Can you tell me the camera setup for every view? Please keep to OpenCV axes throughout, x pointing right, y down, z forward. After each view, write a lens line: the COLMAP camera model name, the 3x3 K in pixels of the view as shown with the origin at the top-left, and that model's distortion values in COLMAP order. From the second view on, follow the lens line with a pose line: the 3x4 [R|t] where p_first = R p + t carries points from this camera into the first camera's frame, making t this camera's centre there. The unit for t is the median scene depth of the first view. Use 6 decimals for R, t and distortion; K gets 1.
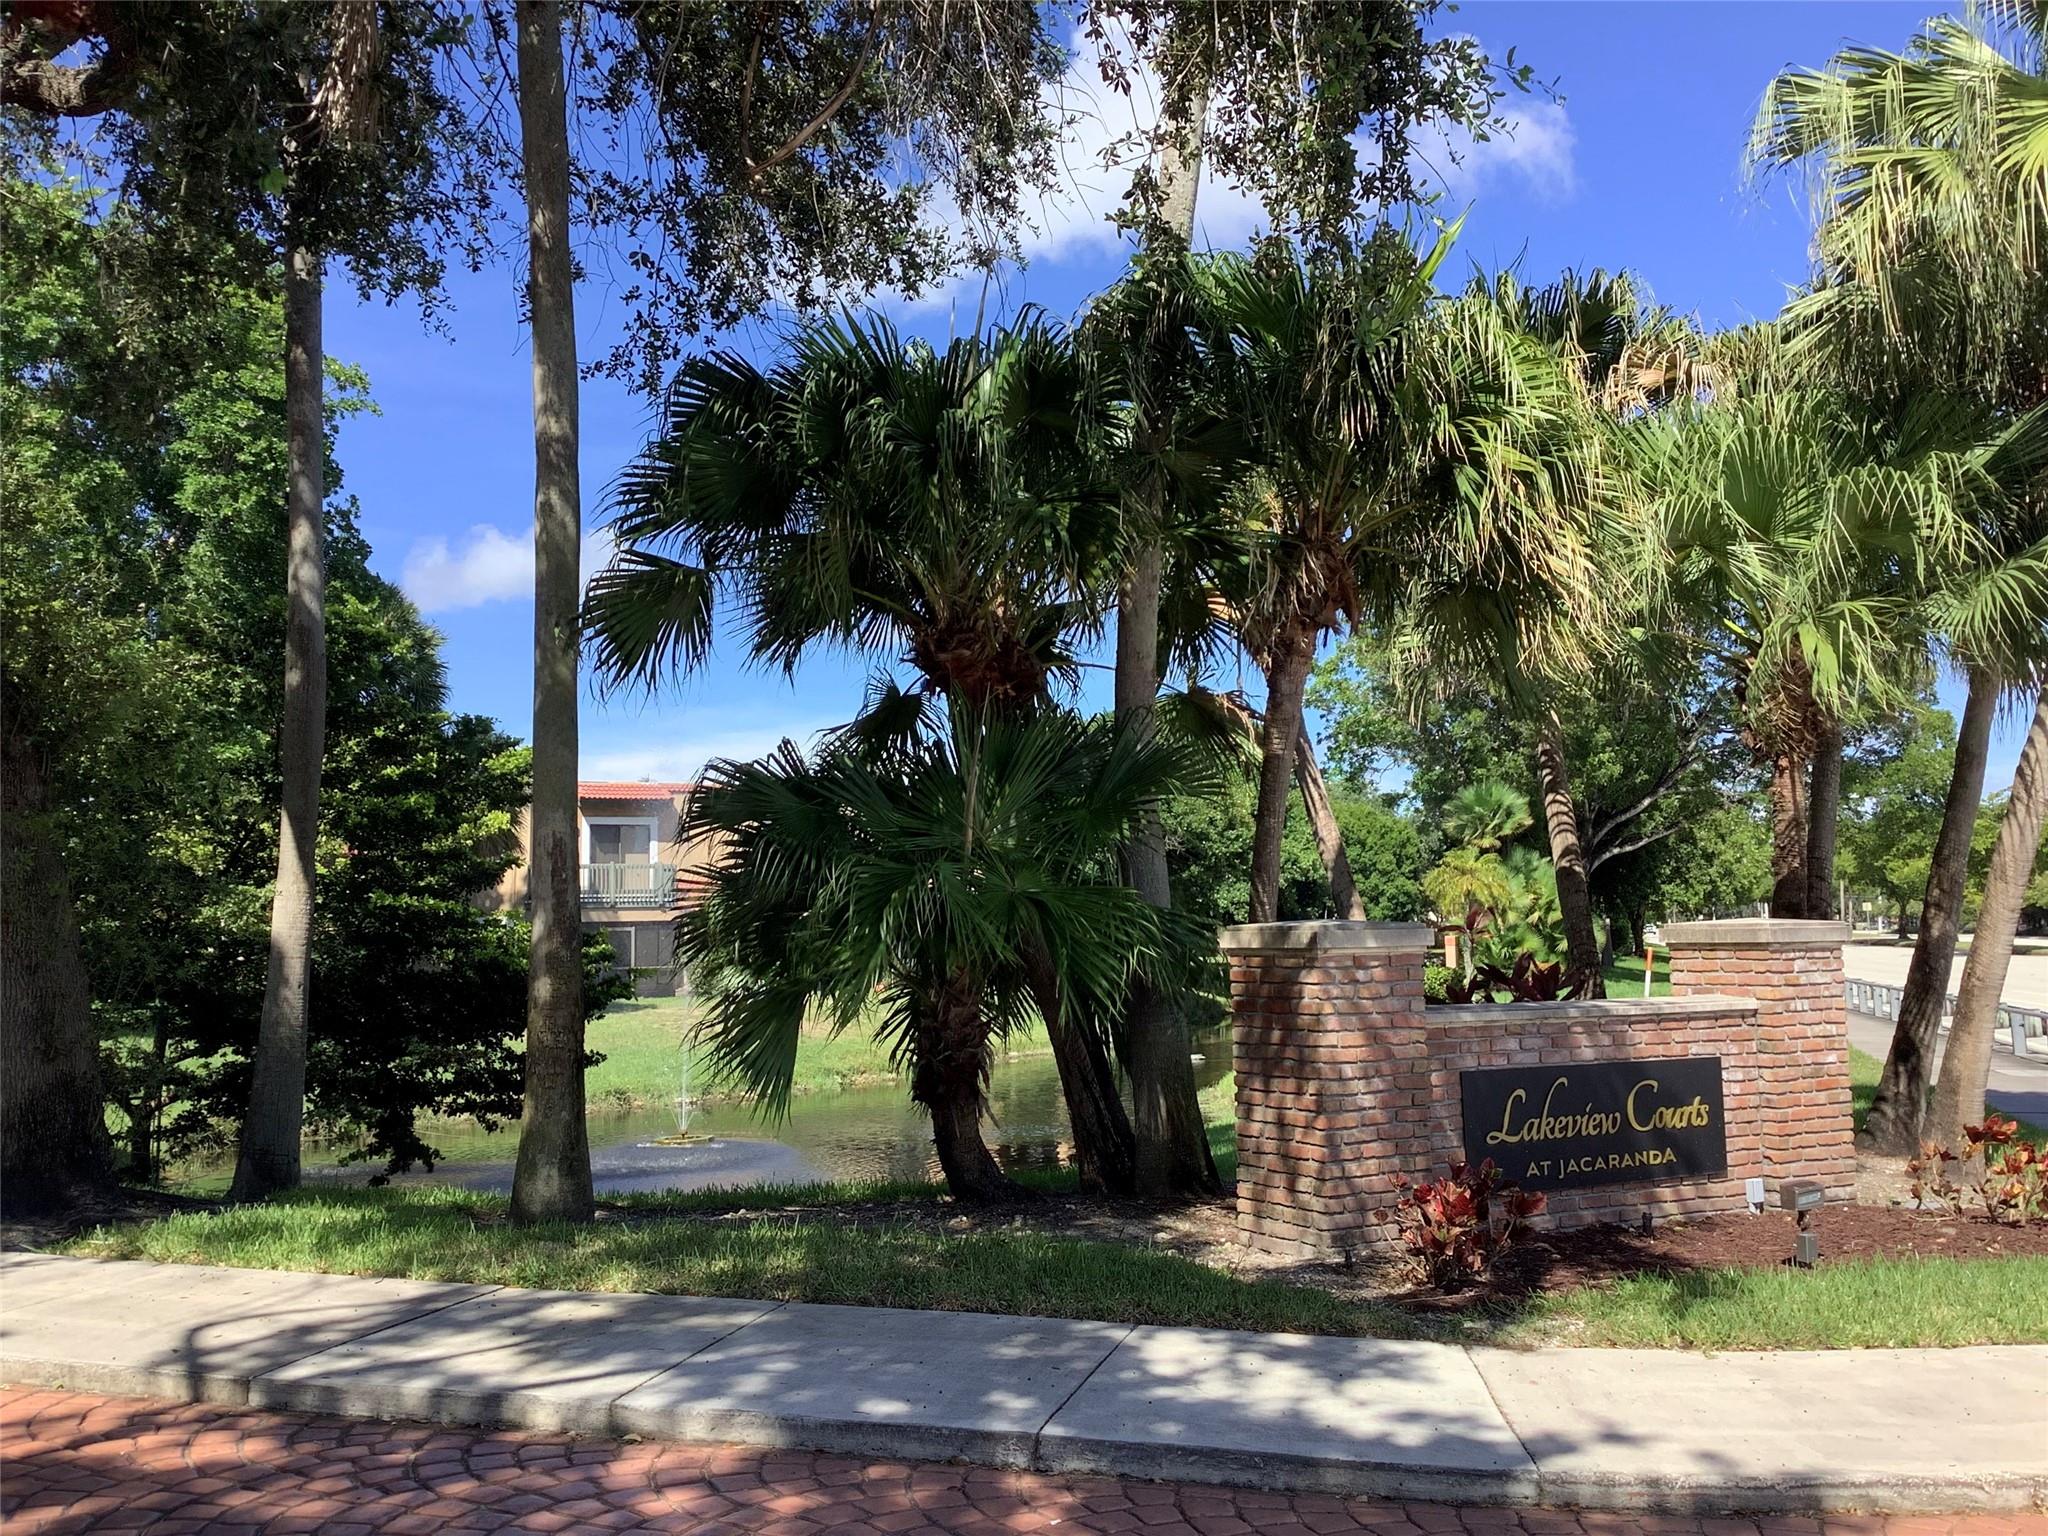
lens RADIAL K [[1874.6, 0, 1023.1], [0, 1874.6, 707.1], [0, 0, 1]] dist [0.000596, -0.005080]
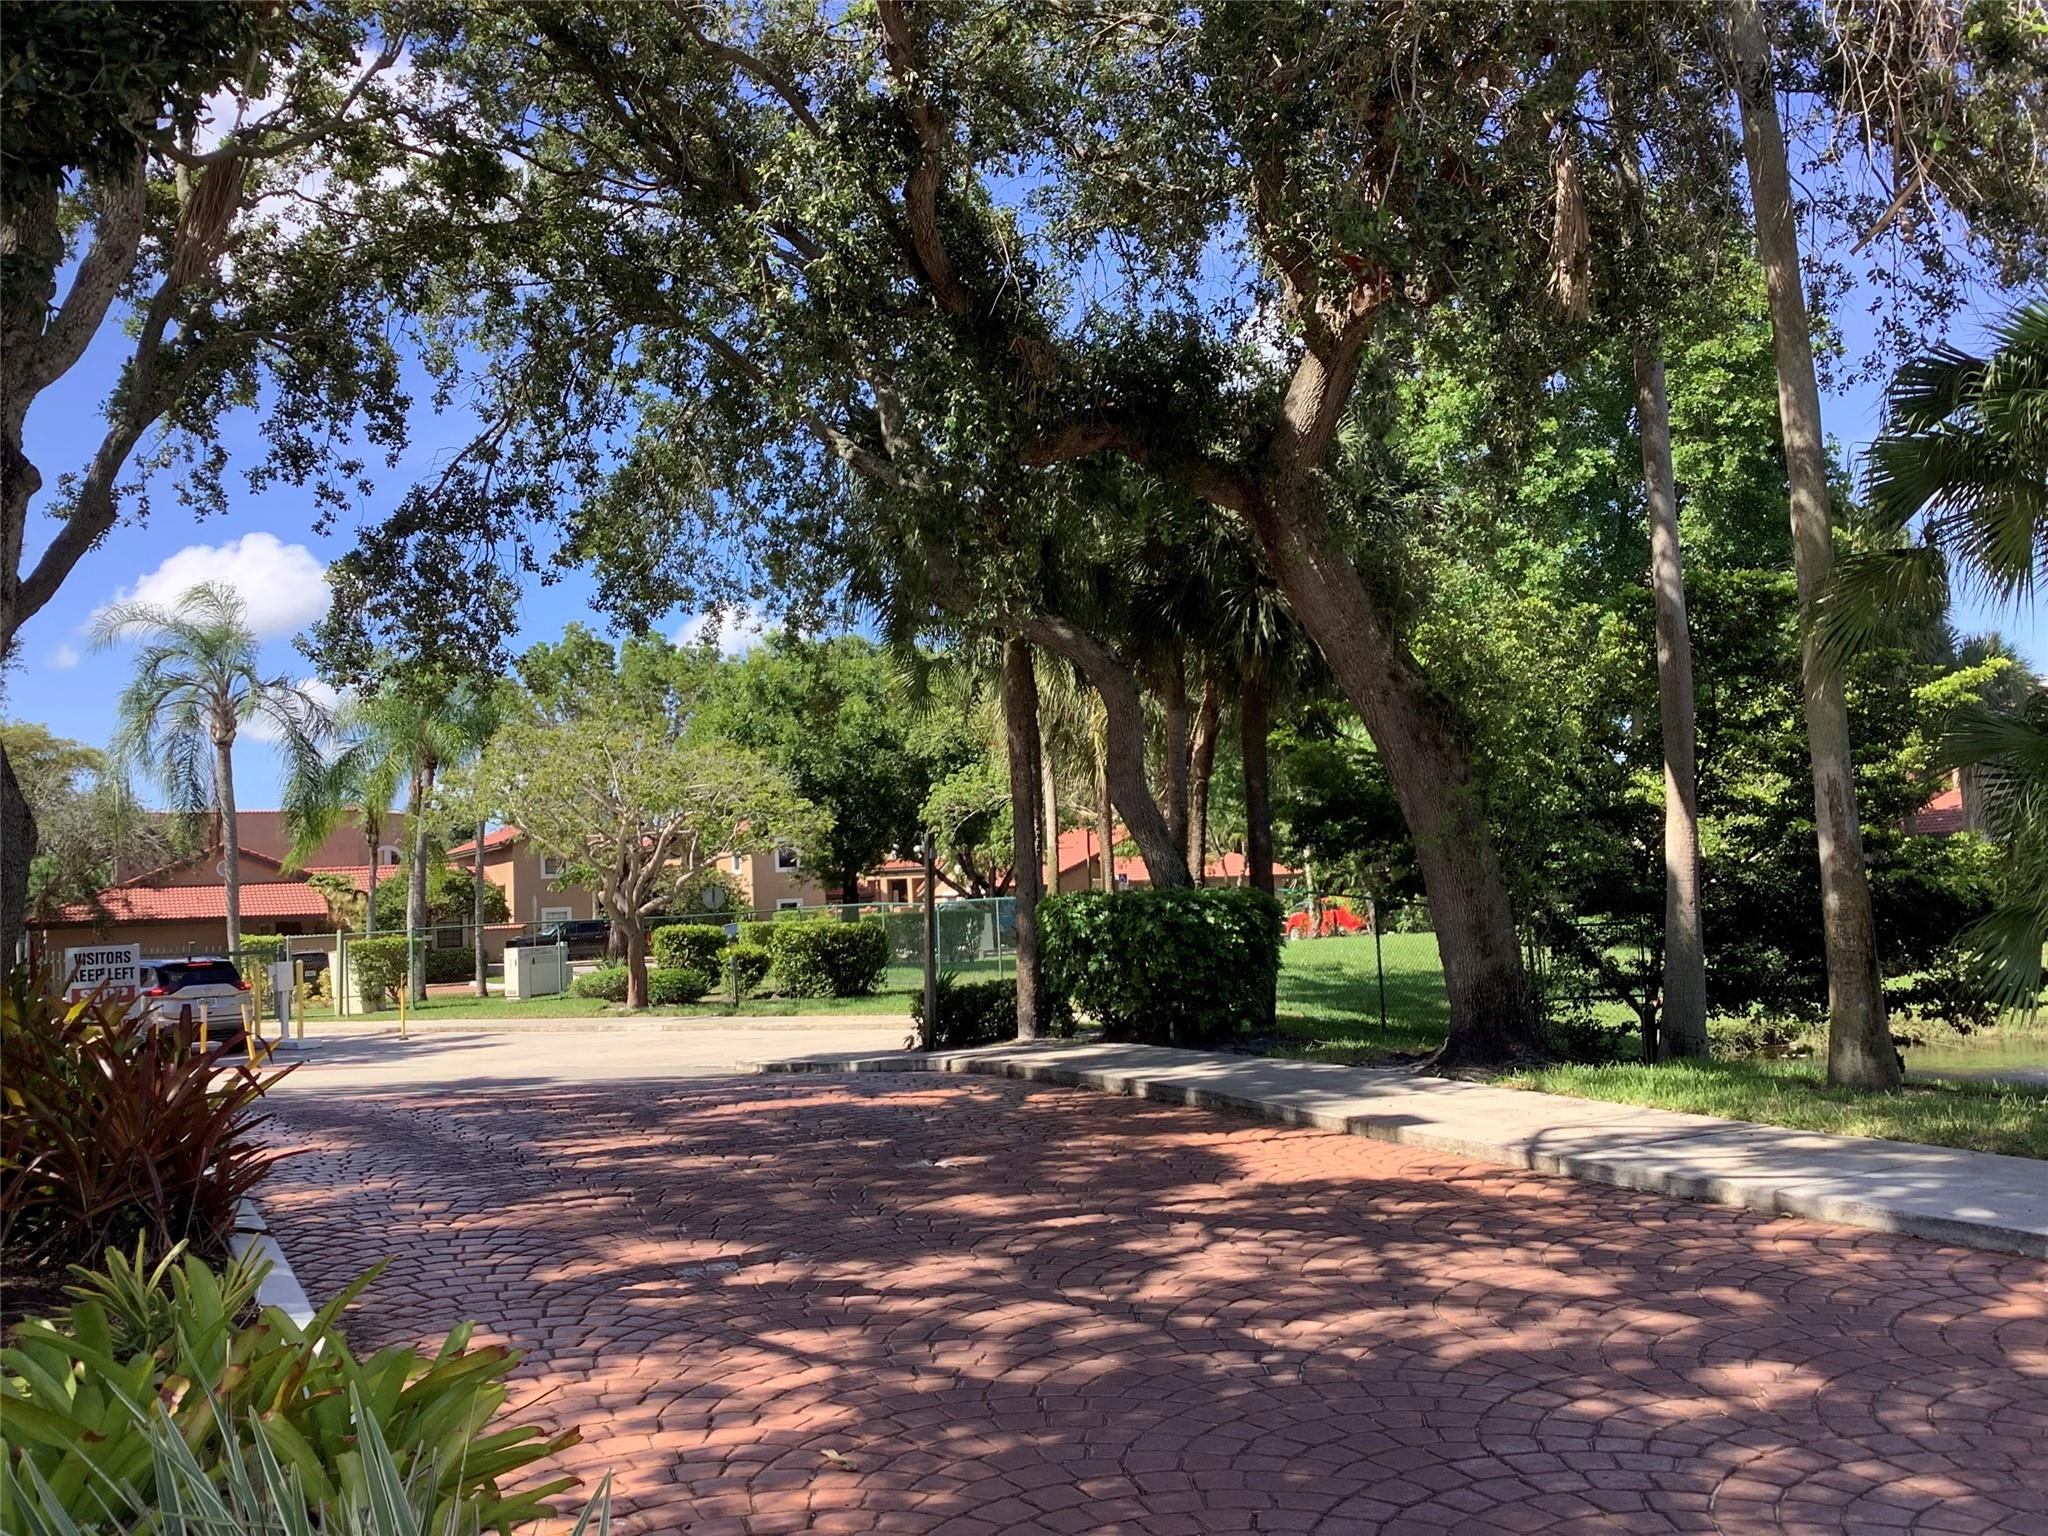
lens RADIAL K [[1874.6, 0, 1023.1], [0, 1874.6, 707.1], [0, 0, 1]] dist [0.000596, -0.005080]
pose [[0.690953, -0.082741, -0.718148, 0.240141], [0.113558, 0.993518, -0.005211, -0.027412], [0.713924, -0.077951, 0.695870, -0.201510]]
